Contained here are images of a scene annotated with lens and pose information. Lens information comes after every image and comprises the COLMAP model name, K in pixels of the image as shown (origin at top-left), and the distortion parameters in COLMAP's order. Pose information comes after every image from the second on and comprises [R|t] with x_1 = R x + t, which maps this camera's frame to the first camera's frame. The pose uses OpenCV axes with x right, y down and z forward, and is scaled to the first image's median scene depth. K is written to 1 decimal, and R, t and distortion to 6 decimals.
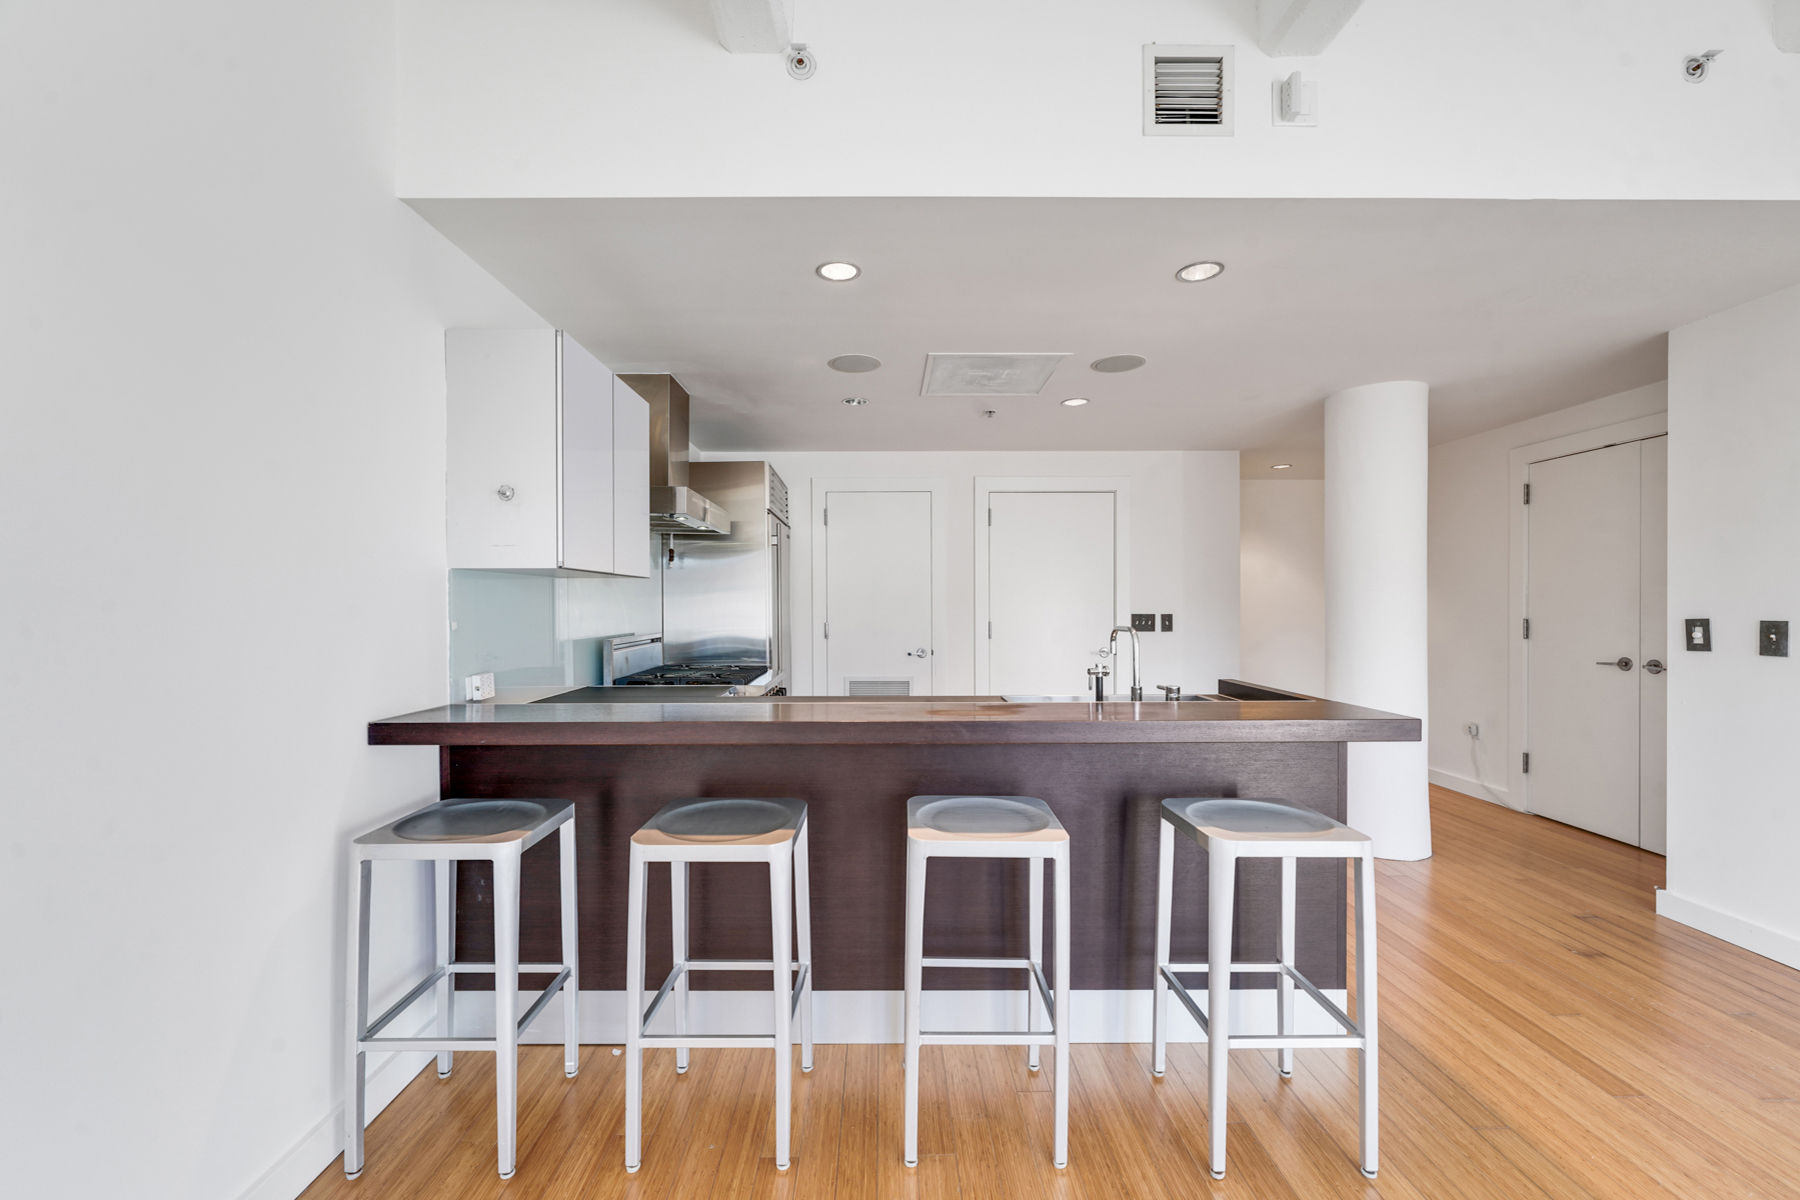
lens RADIAL K [[721.5, 0, 891.2], [0, 721.5, 602.1], [0, 0, 1]] dist [-0.002519, -0.000206]
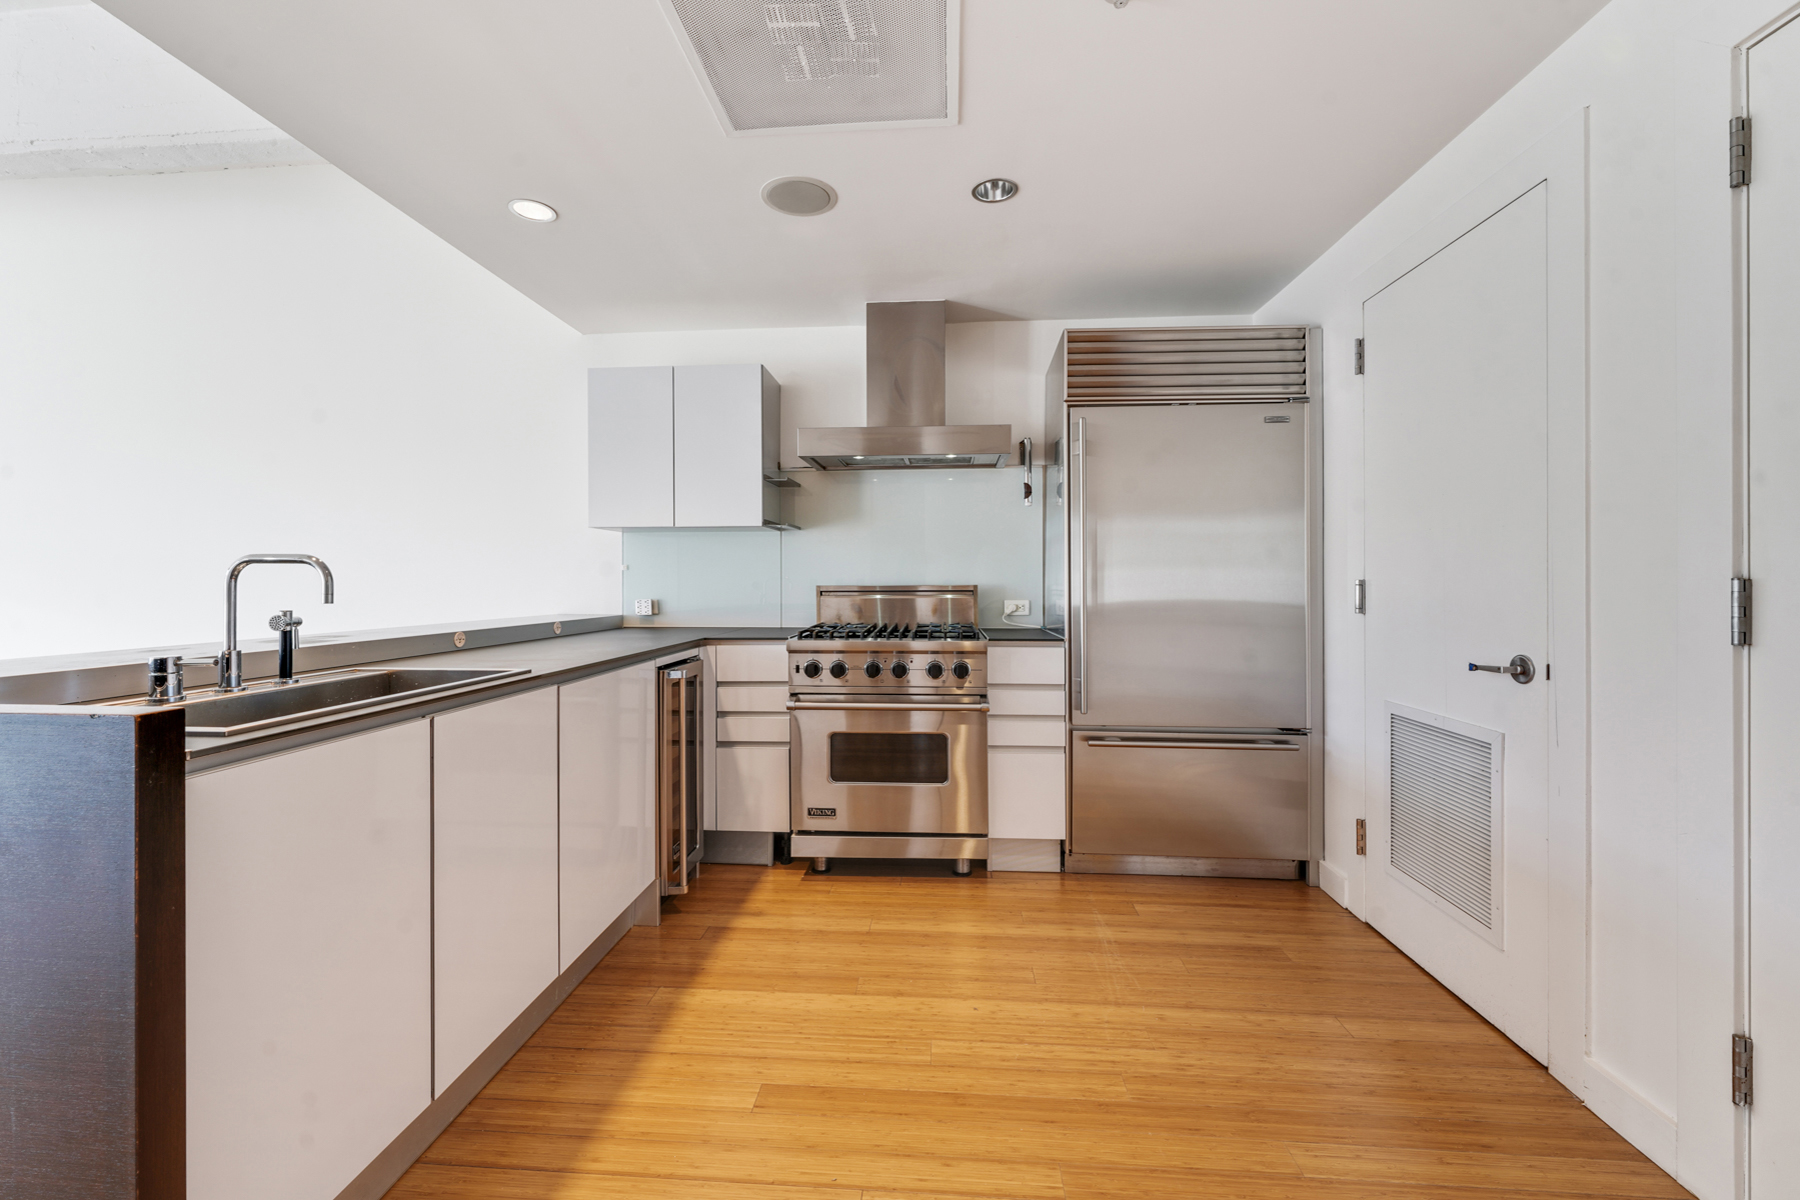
lens RADIAL K [[722.3, 0, 887.6], [0, 722.3, 581.4], [0, 0, 1]] dist [-0.000796, -0.000072]
pose [[-0.088991, 0.000437, -0.996032, 0.771286], [0.005904, 0.999983, -0.000088, 0.054341], [0.996015, -0.005888, -0.088992, 1.374151]]
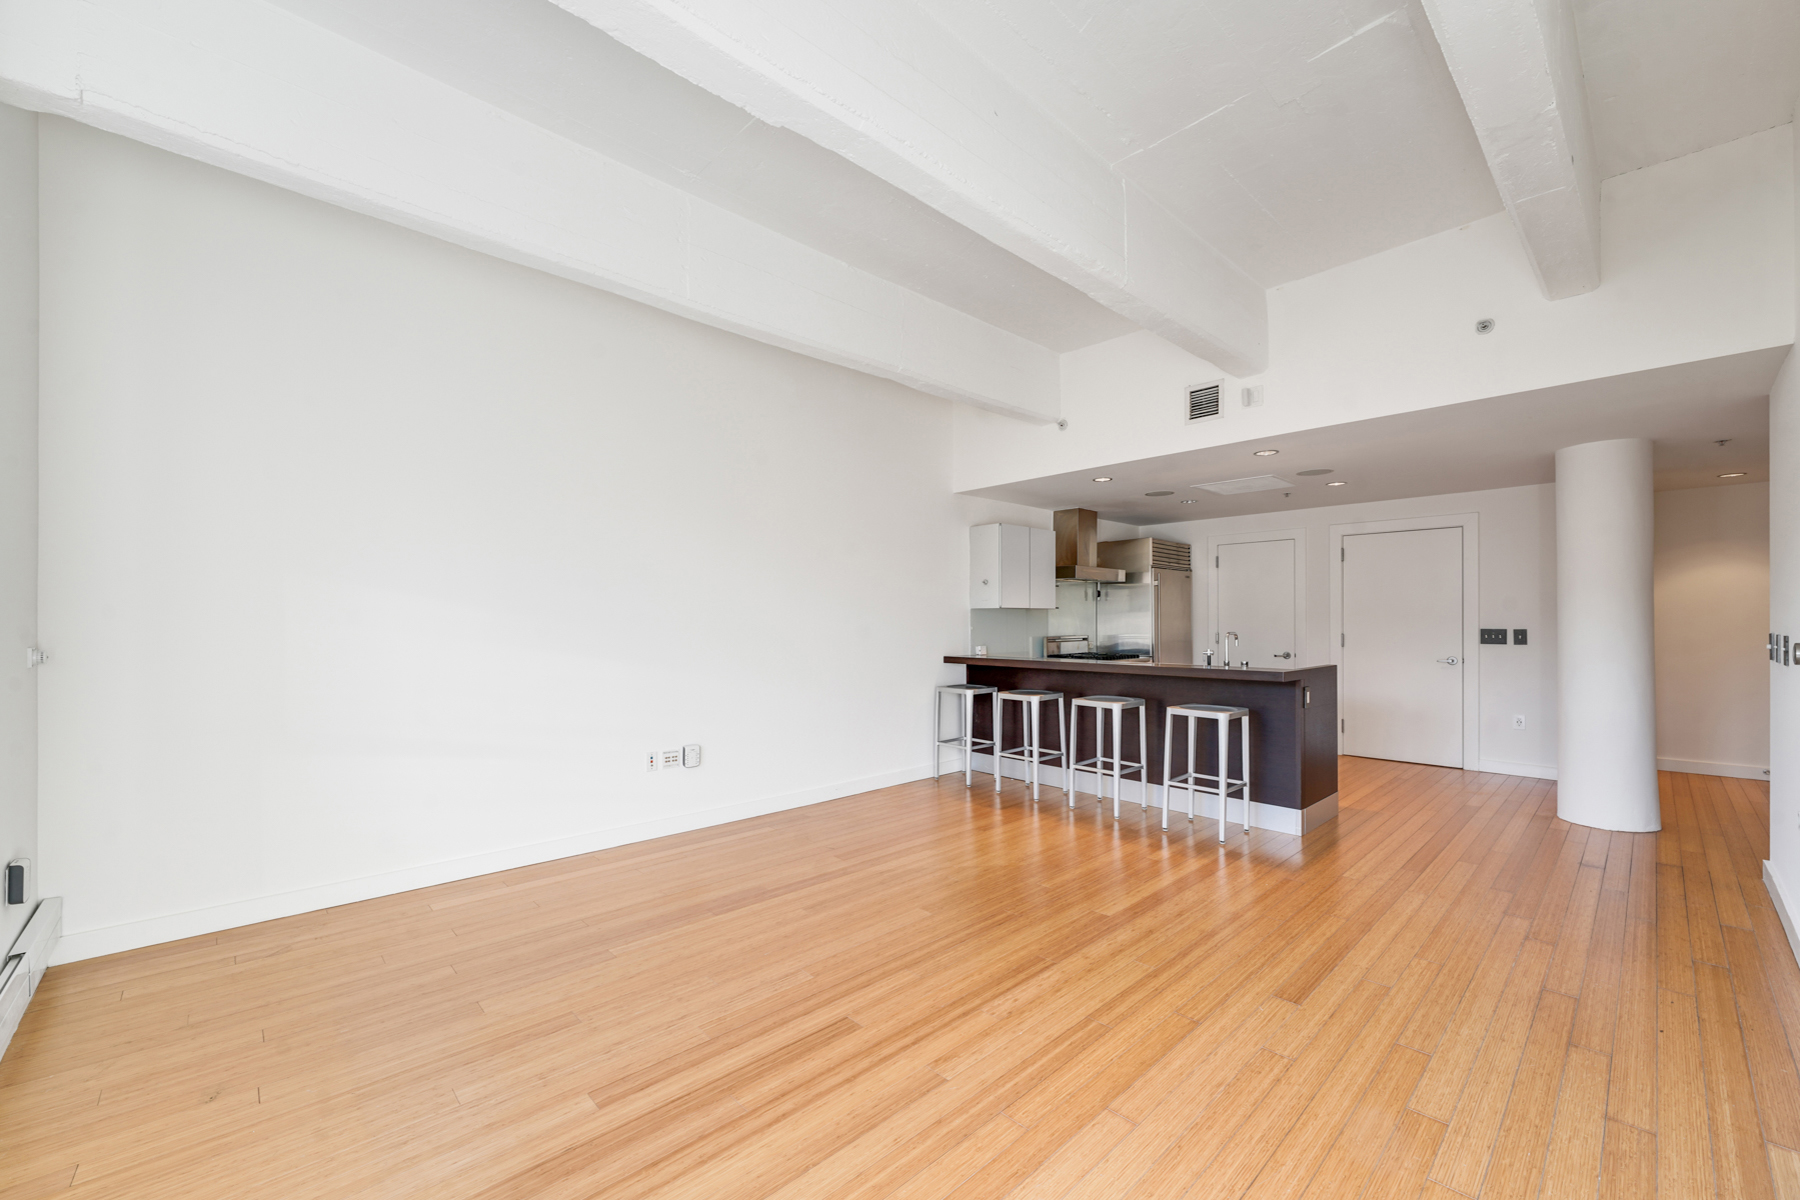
lens RADIAL K [[717.0, 0, 885.9], [0, 717.0, 633.1], [0, 0, 1]] dist [-0.000964, -0.000089]
pose [[0.673504, 0.014156, -0.739048, 1.027554], [0.002927, 0.999758, 0.021818, -0.009732], [0.739178, -0.016857, 0.673299, -0.955534]]
